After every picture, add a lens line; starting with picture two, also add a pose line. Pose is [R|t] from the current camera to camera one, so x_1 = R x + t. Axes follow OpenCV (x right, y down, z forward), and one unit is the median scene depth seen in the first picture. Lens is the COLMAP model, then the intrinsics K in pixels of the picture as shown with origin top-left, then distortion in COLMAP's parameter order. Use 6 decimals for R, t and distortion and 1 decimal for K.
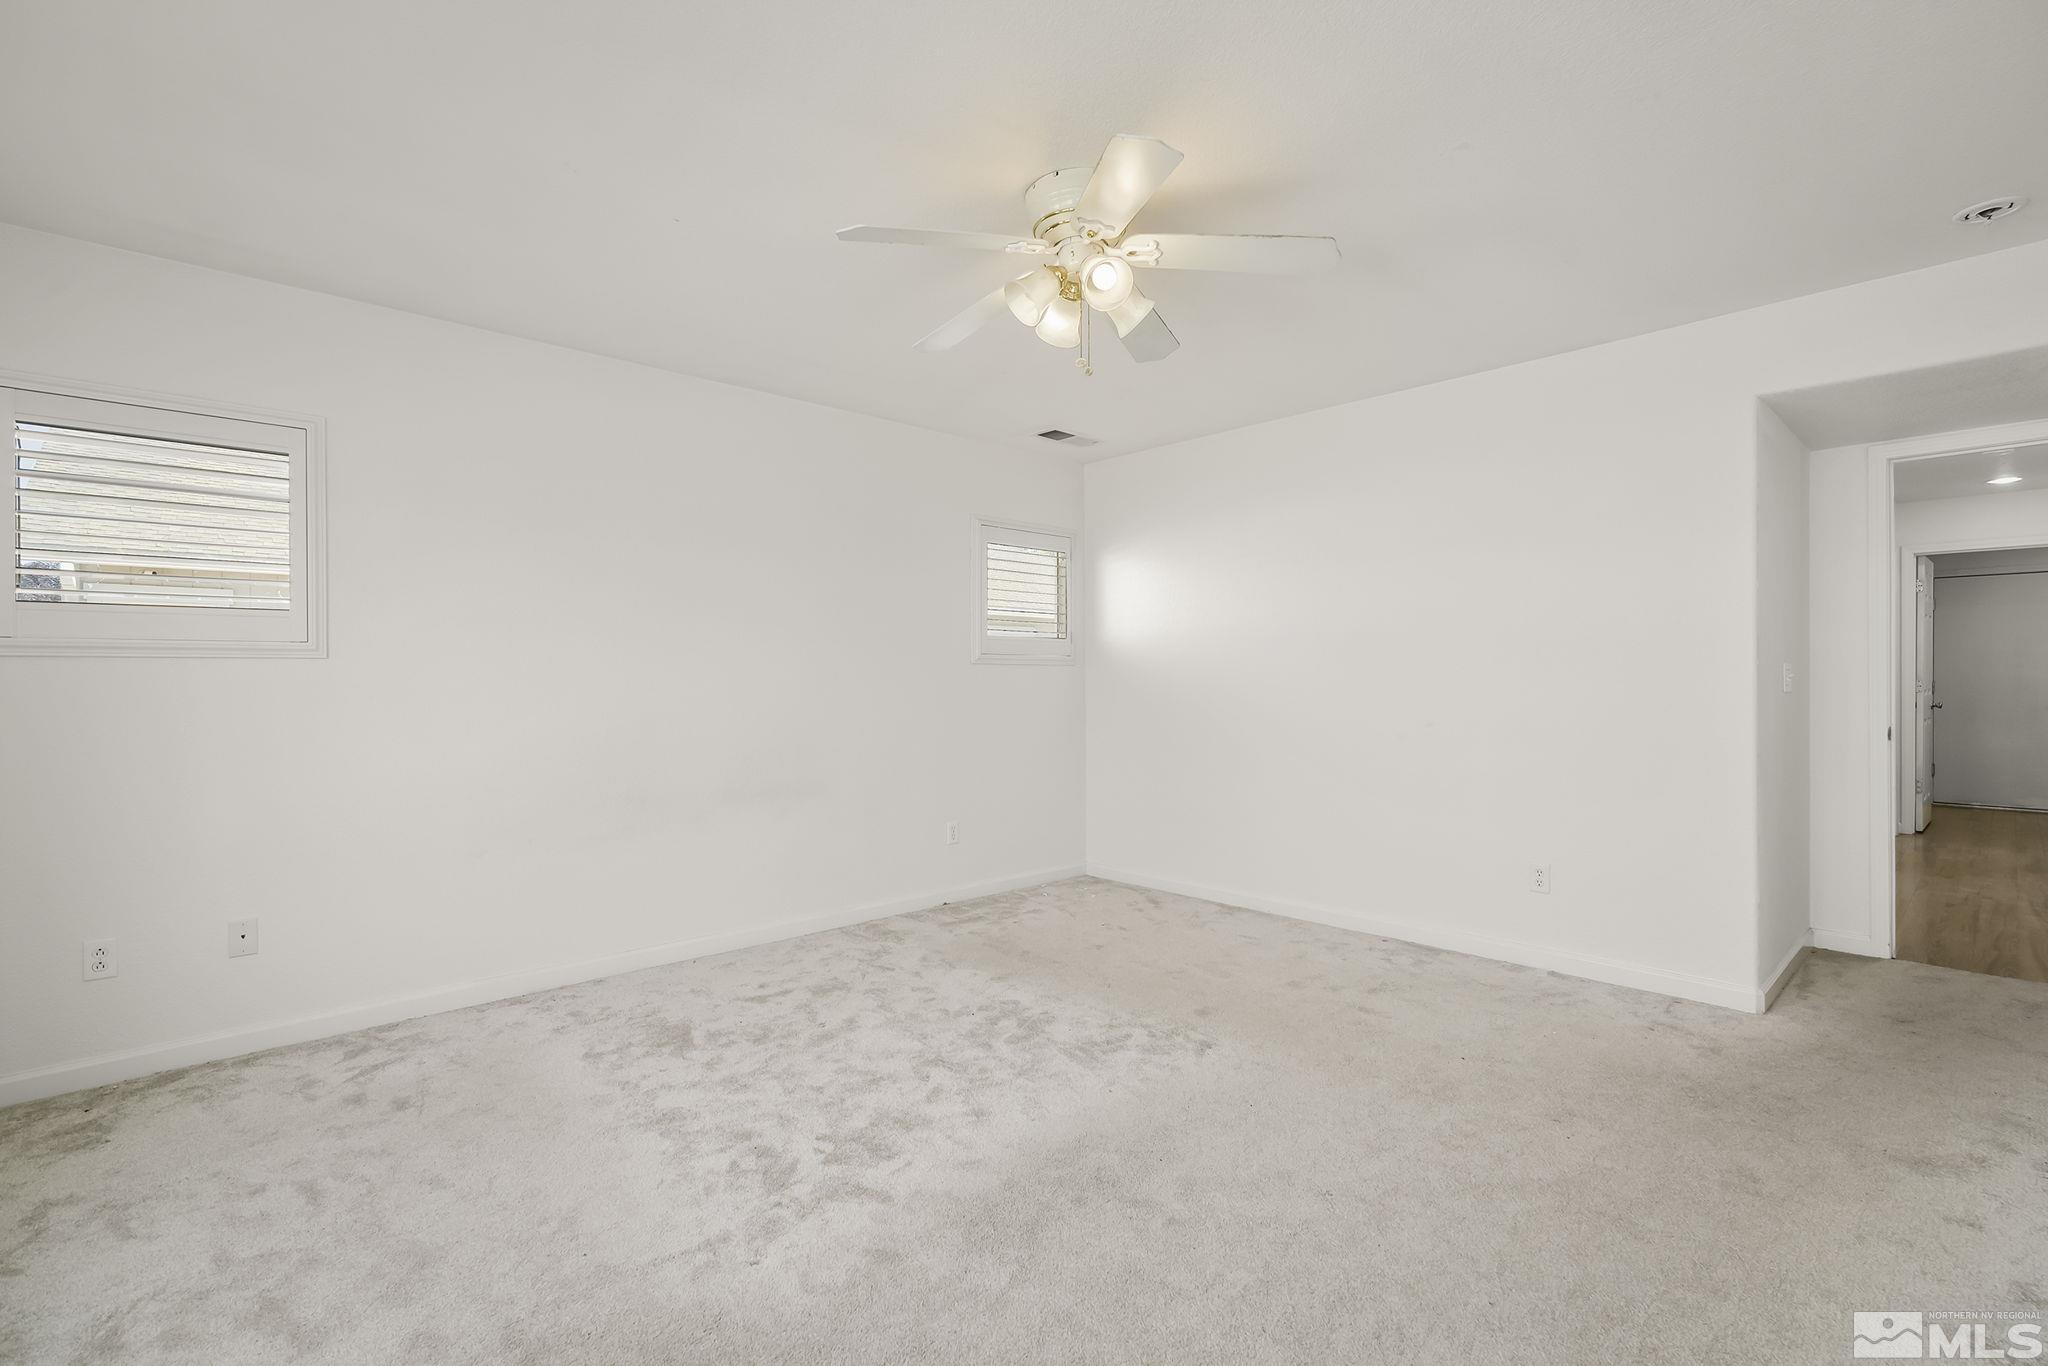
lens RADIAL K [[930.7, 0, 1013.5], [0, 930.7, 676.0], [0, 0, 1]] dist [-0.007837, -0.001214]
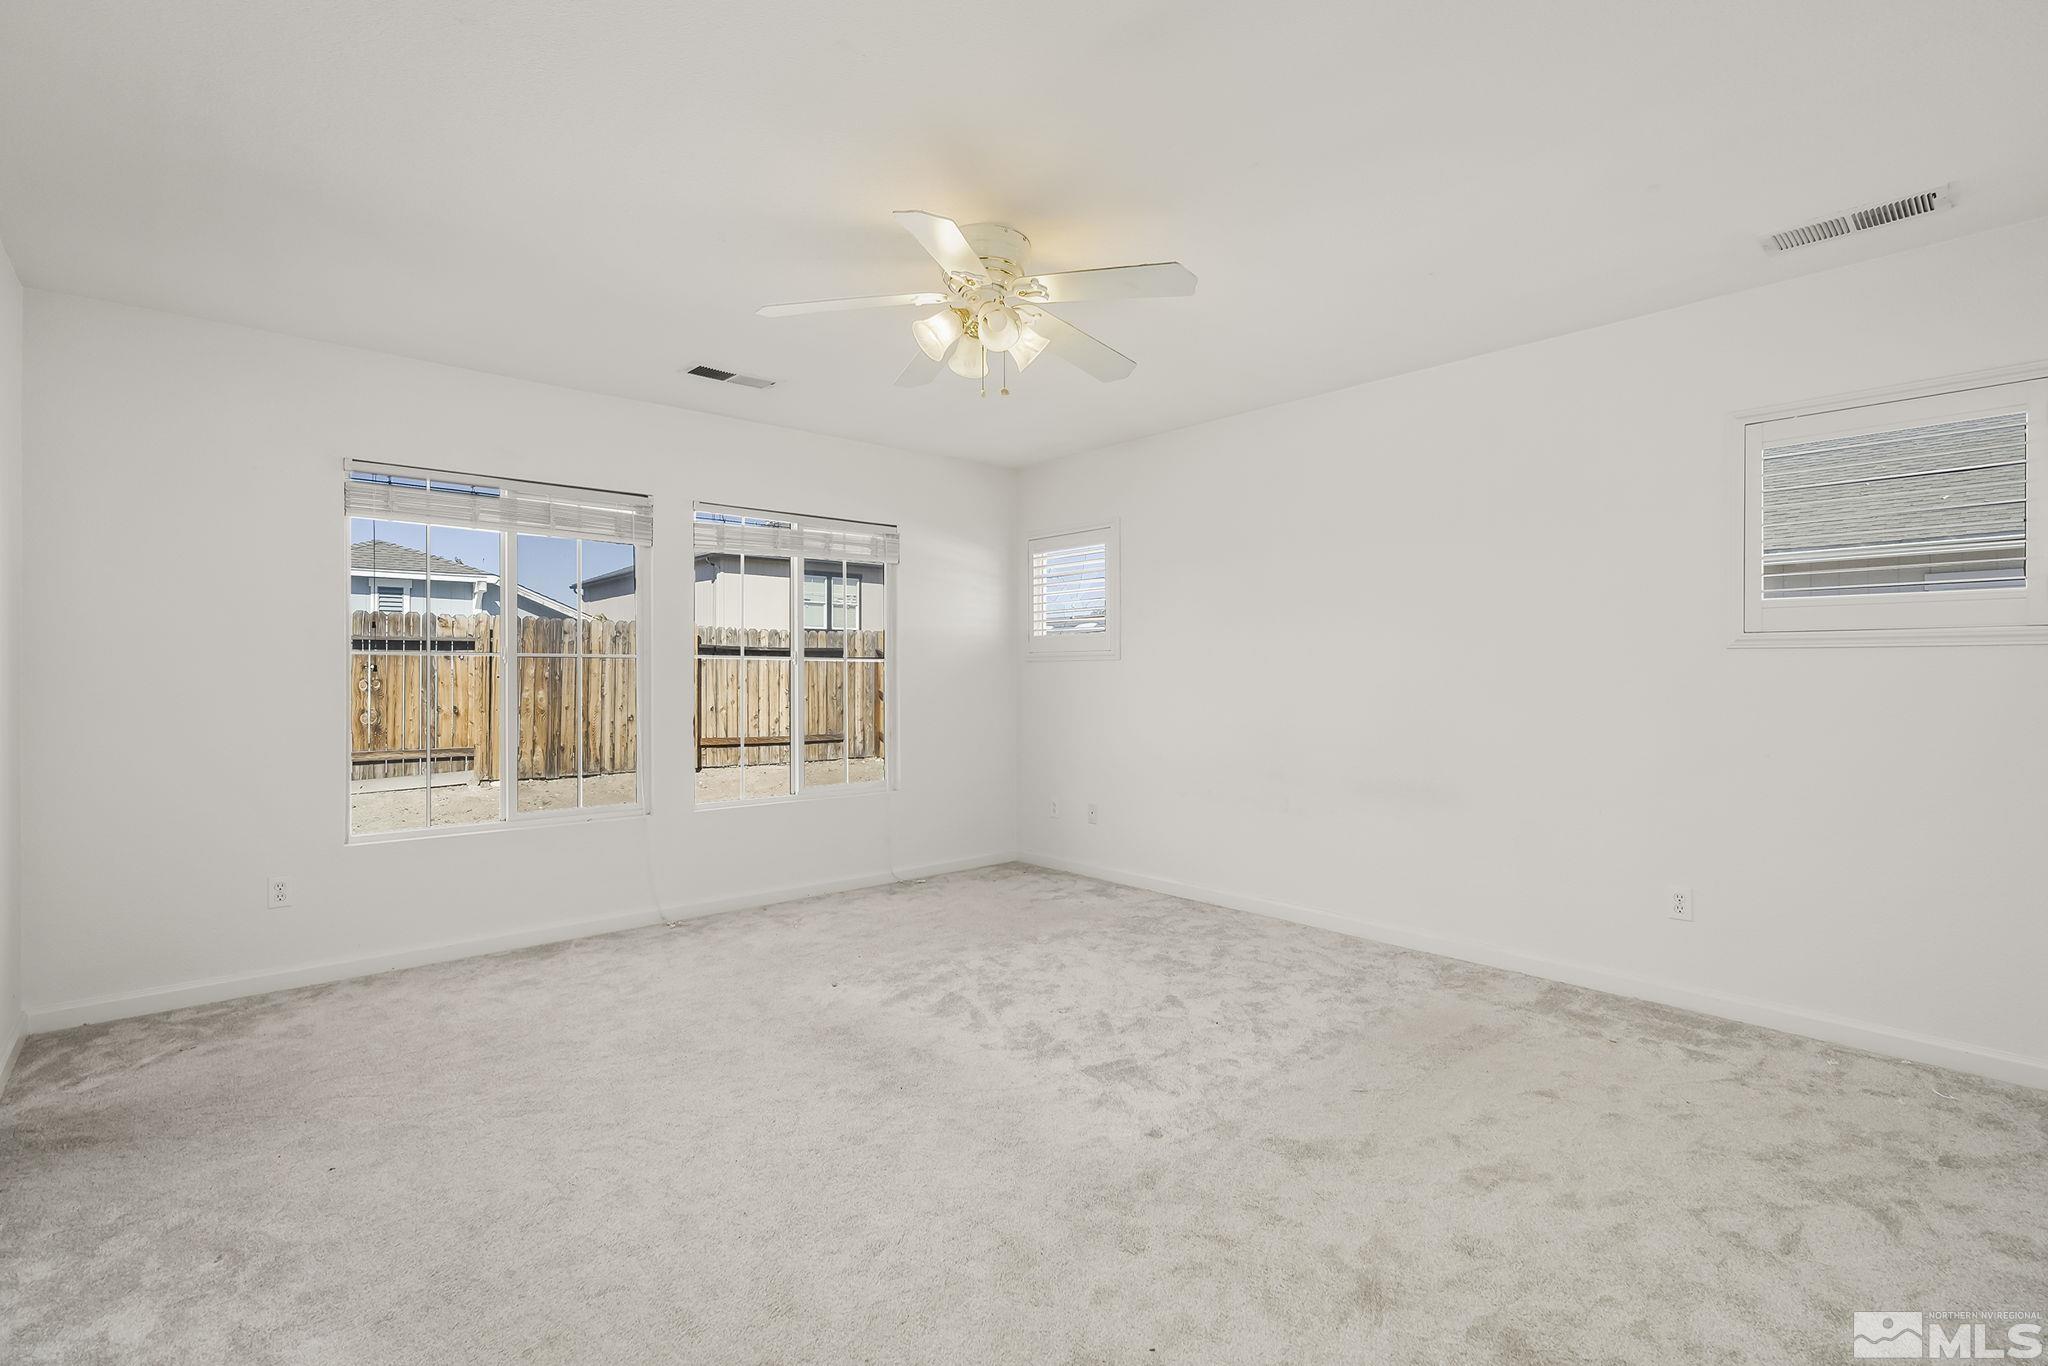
lens RADIAL K [[930.7, 0, 1010.2], [0, 930.7, 679.6], [0, 0, 1]] dist [-0.007837, -0.001214]
pose [[-0.011704, 0.015111, -0.999817, 0.713135], [-0.001367, 0.999885, 0.015128, -0.003075], [0.999931, 0.001544, -0.011682, 0.623248]]
